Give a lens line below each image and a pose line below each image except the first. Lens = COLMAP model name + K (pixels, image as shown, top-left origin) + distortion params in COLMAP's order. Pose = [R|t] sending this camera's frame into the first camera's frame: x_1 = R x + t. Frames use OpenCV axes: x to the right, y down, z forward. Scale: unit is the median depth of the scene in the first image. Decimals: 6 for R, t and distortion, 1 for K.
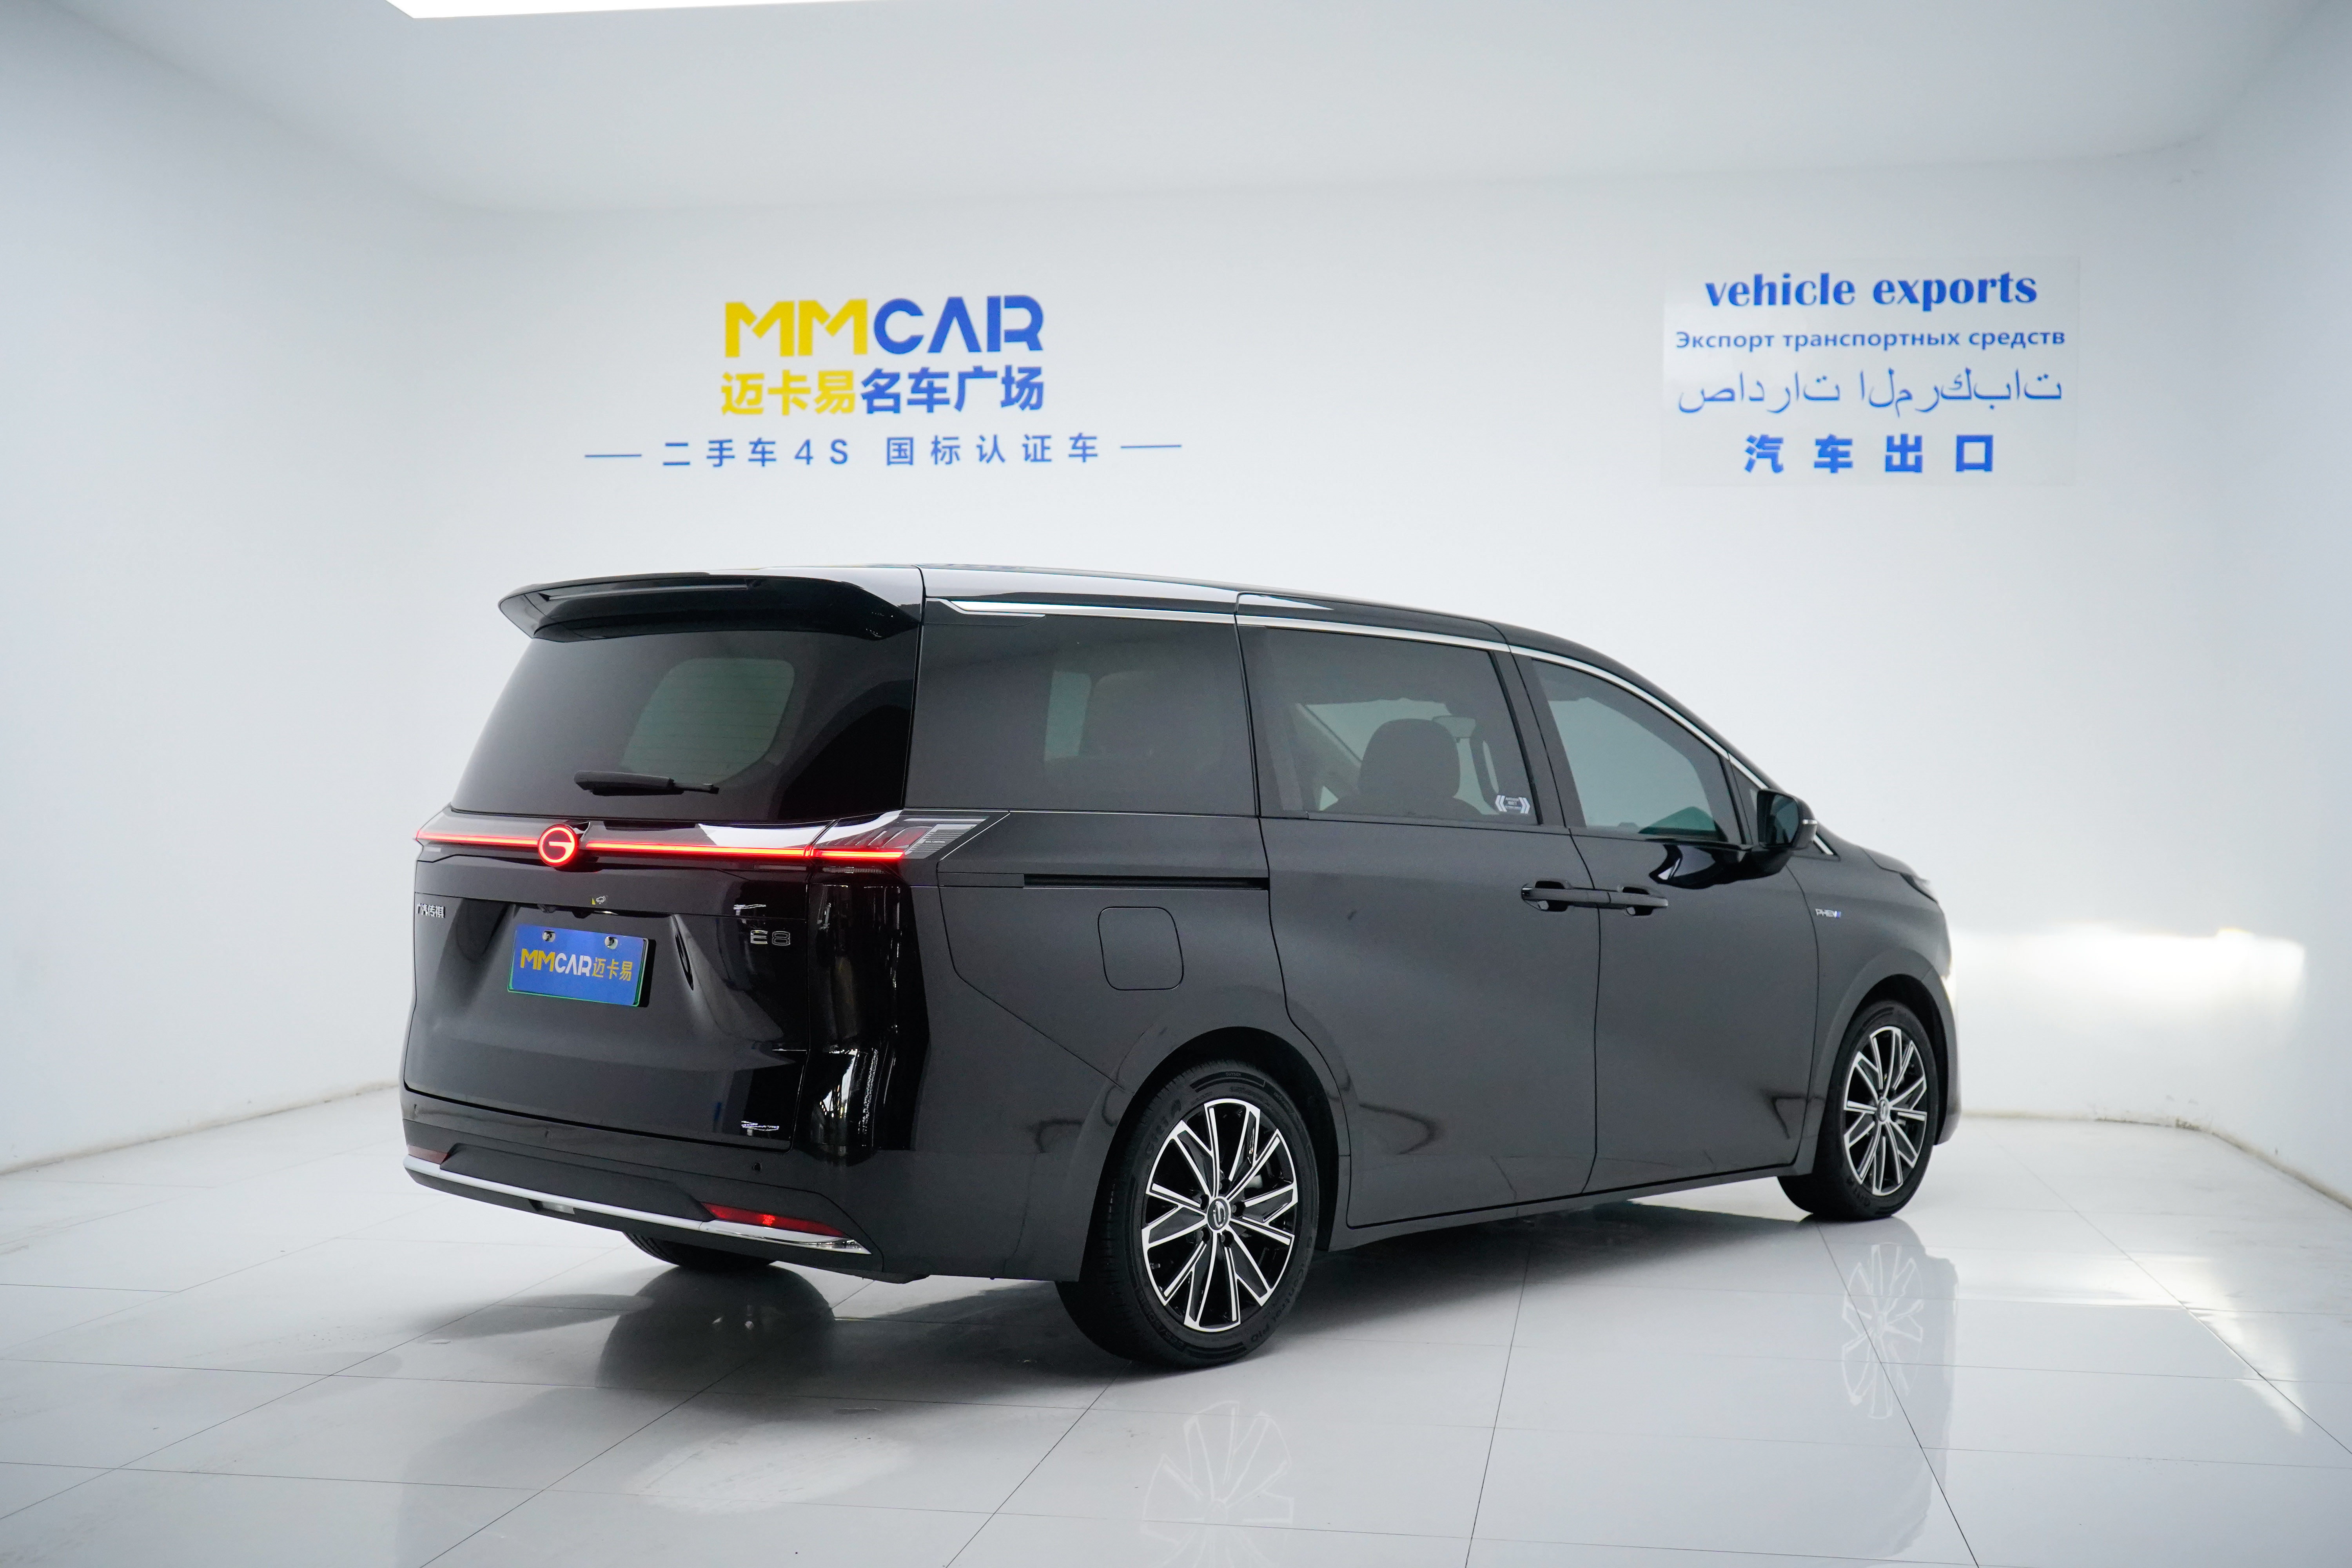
lens RADIAL K [[2700.3, 0, 1176.0], [0, 2700.3, 784.0], [0, 0, 1]] dist [0.013833, -0.015996]
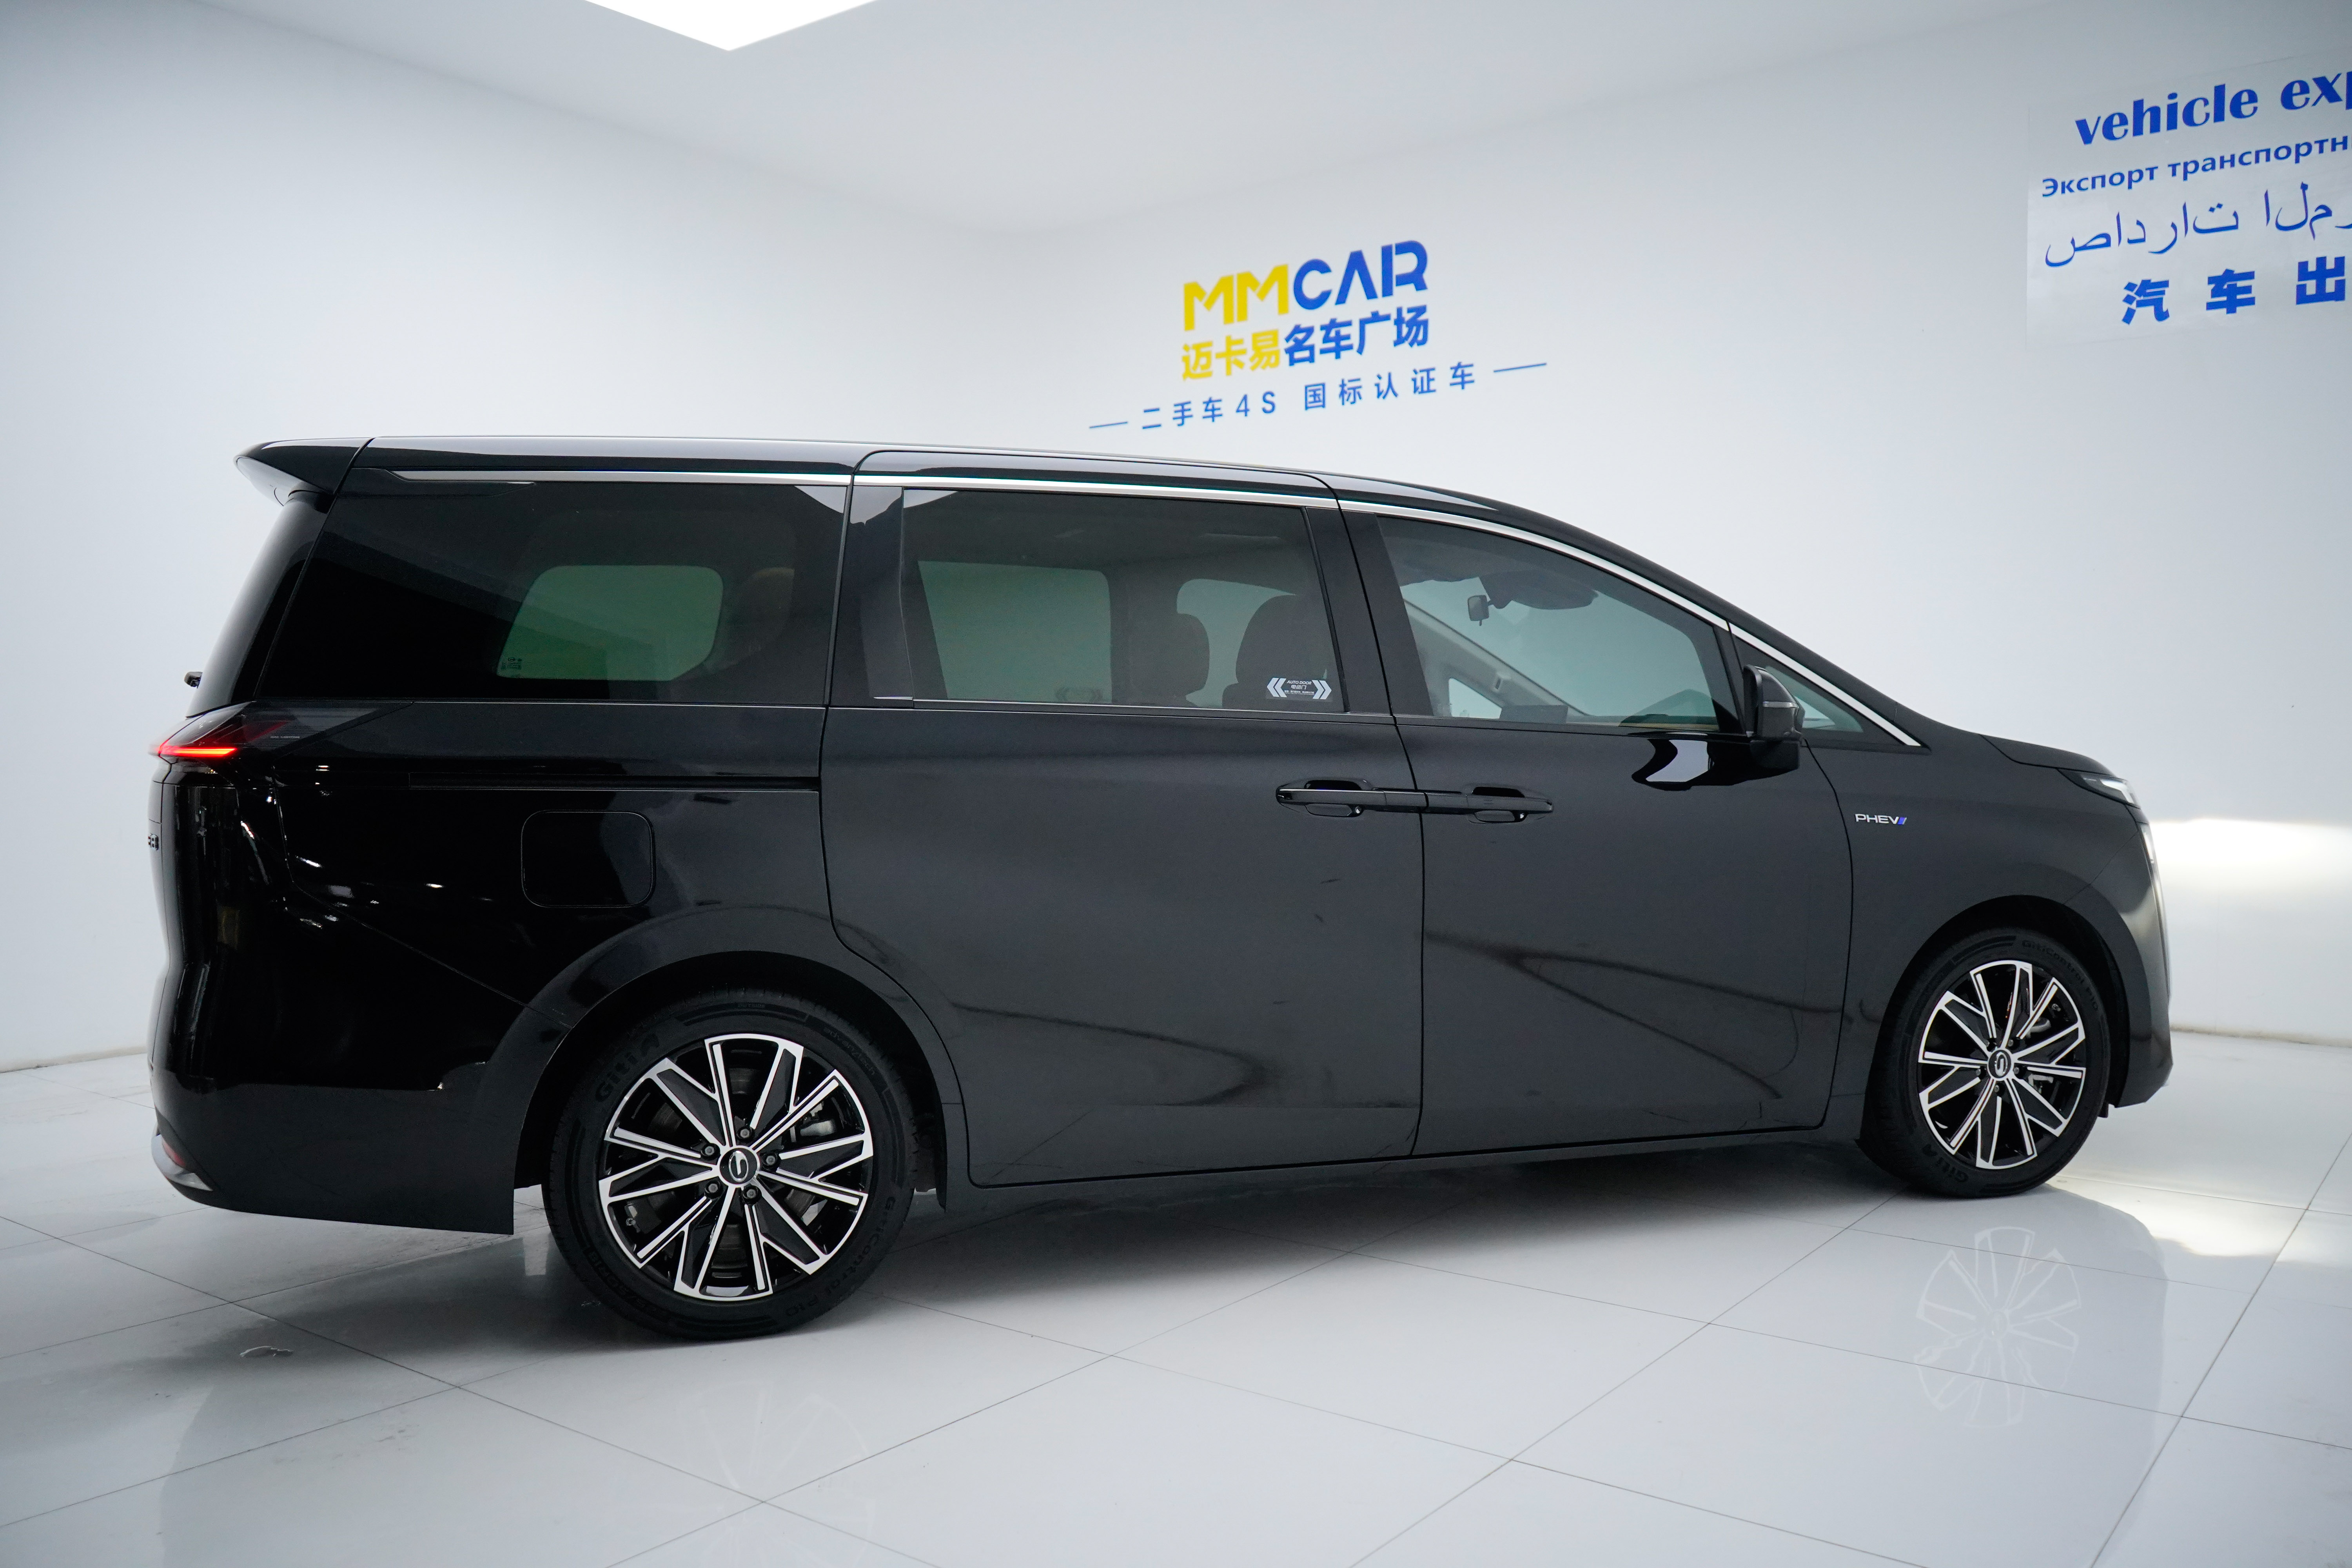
lens RADIAL K [[1886.4, 0, 1176.0], [0, 1886.4, 784.0], [0, 0, 1]] dist [-0.011598, 0.009602]
pose [[0.880012, -0.000680, -0.474952, 0.230271], [0.019213, 0.999231, 0.034168, 0.010275], [0.474564, -0.039194, 0.879348, 0.292098]]
